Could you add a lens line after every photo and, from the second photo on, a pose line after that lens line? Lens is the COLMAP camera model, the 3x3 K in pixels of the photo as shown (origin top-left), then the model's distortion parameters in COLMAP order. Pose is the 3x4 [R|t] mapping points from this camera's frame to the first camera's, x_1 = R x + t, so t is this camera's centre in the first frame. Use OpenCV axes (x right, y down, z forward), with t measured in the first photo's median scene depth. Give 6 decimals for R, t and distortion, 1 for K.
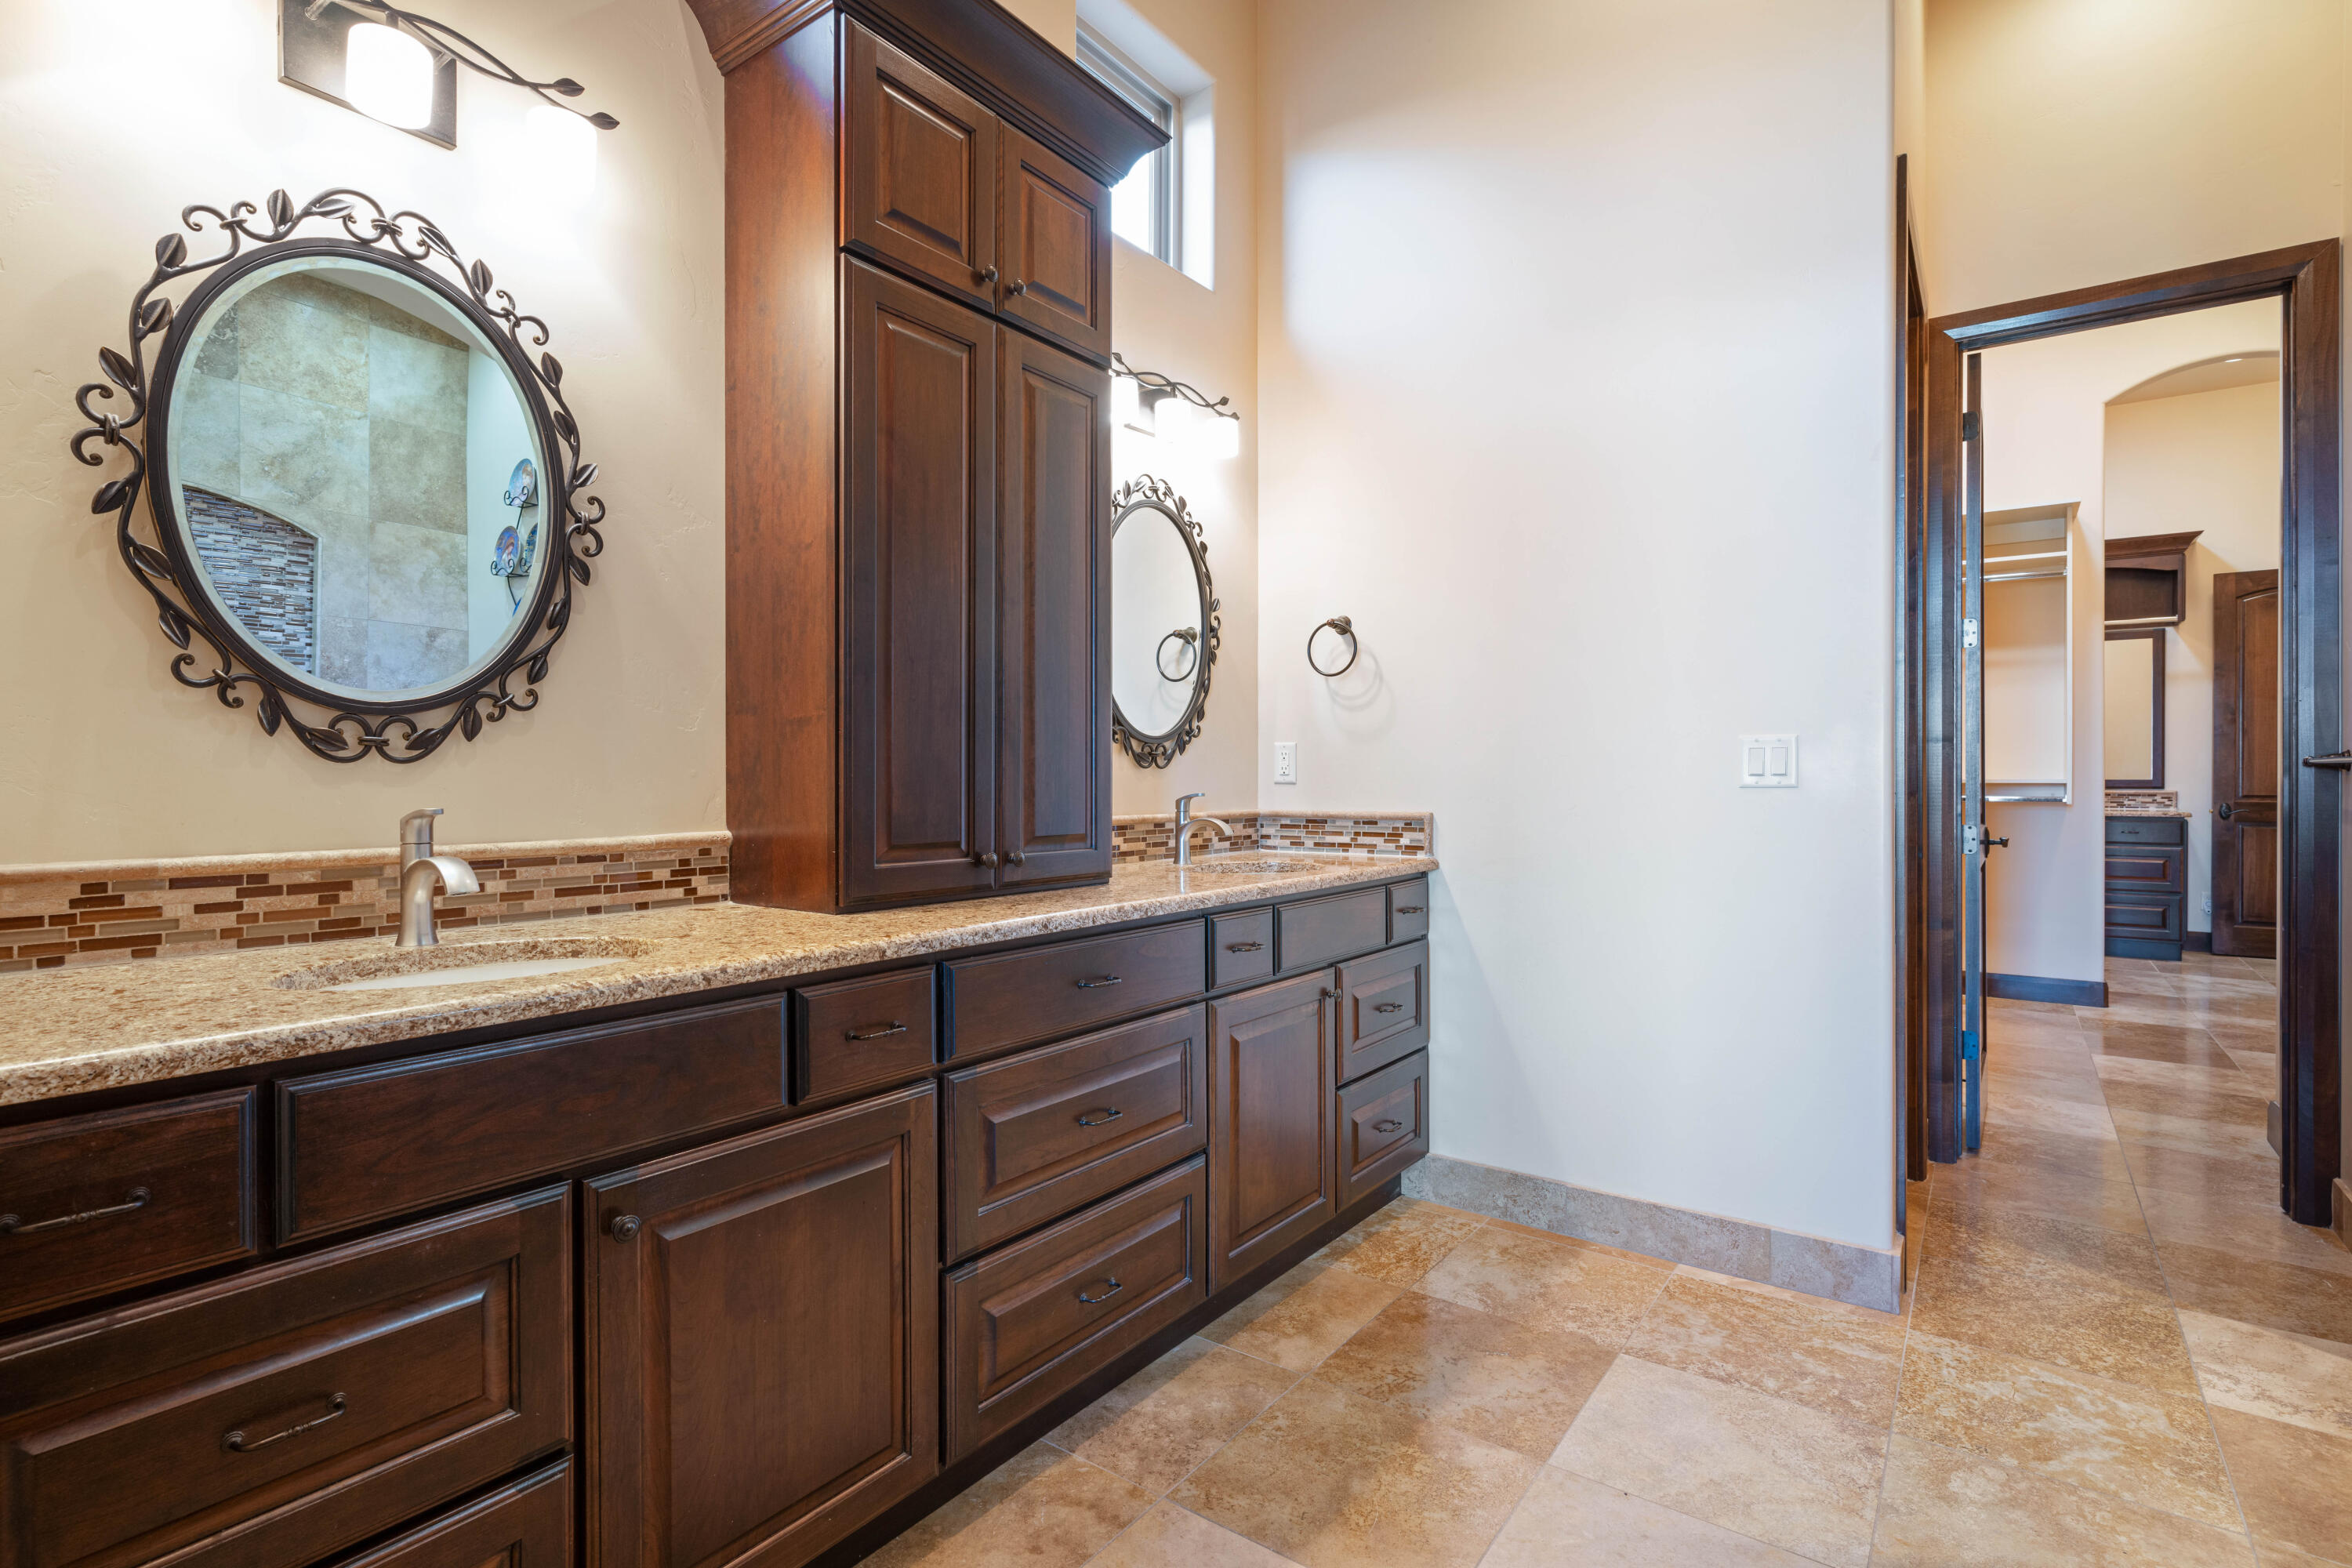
lens RADIAL K [[1137.4, 0, 1171.4], [0, 1137.4, 783.2], [0, 0, 1]] dist [-0.000210, 0.001921]
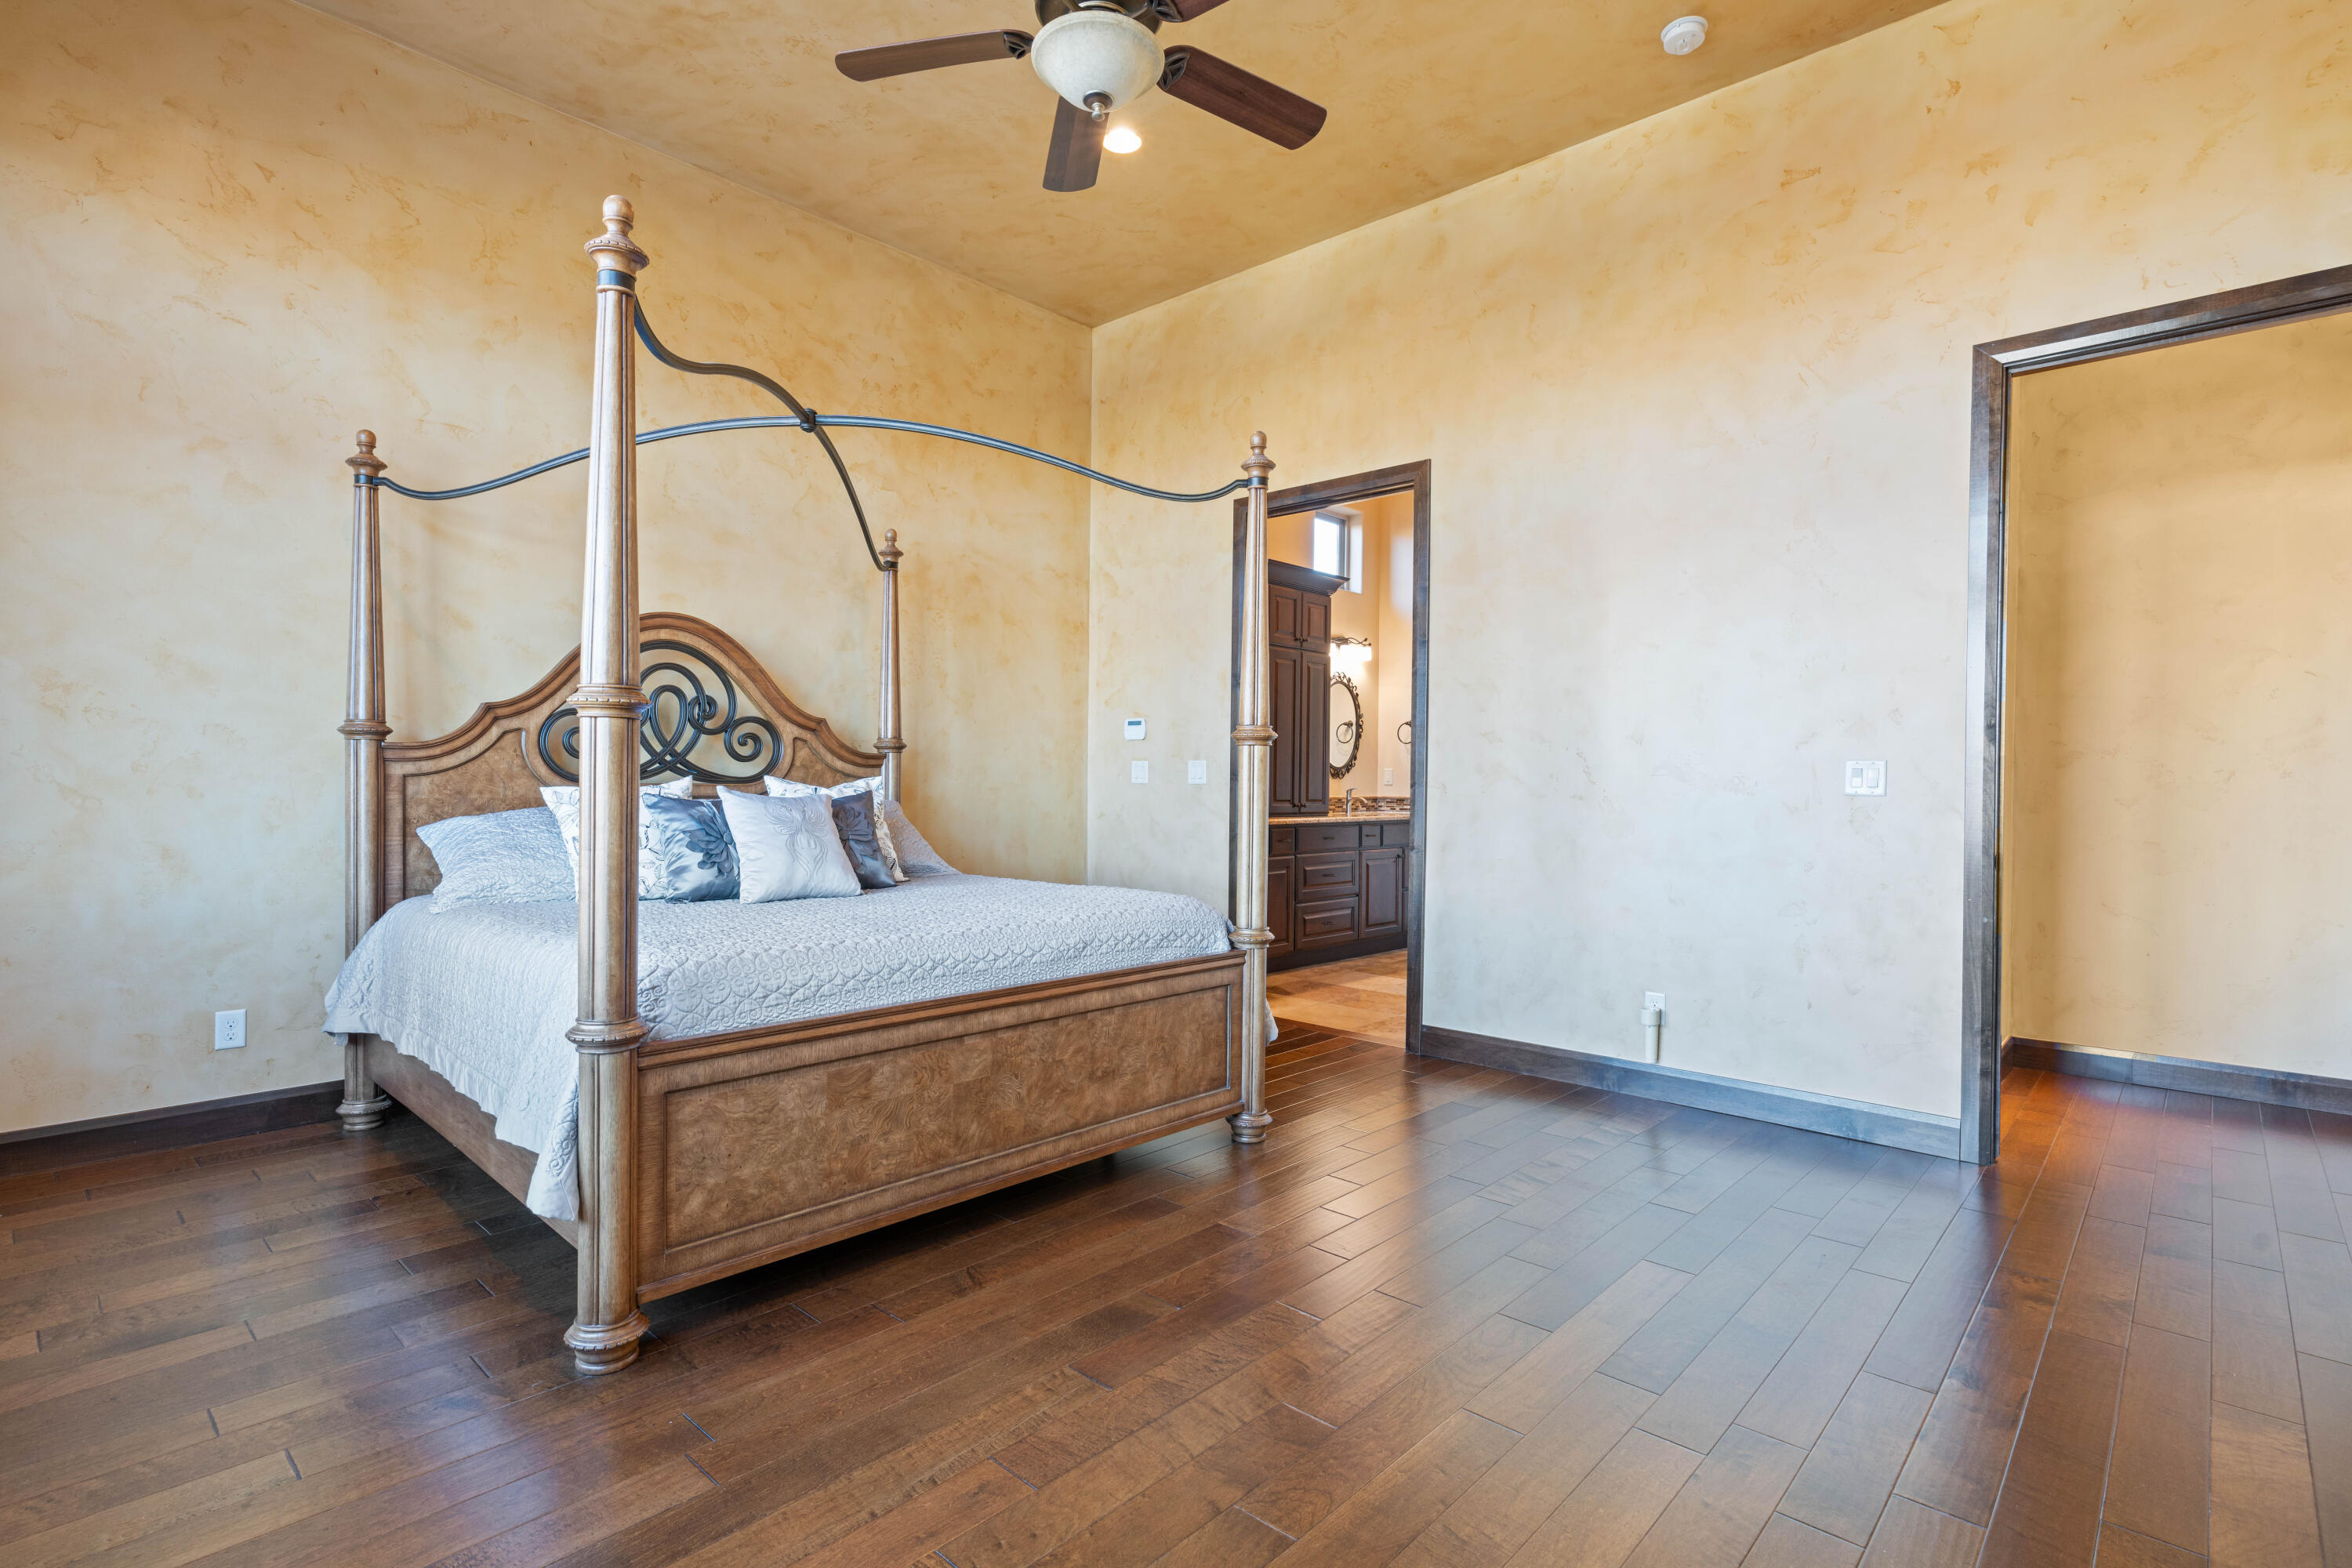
lens RADIAL K [[1137.4, 0, 1178.2], [0, 1137.4, 788.8], [0, 0, 1]] dist [-0.000210, 0.001921]
pose [[0.993905, 0.011083, -0.109679, -0.093619], [-0.011171, 0.999938, -0.000187, 0.015034], [0.109670, 0.001411, 0.993967, -1.676716]]
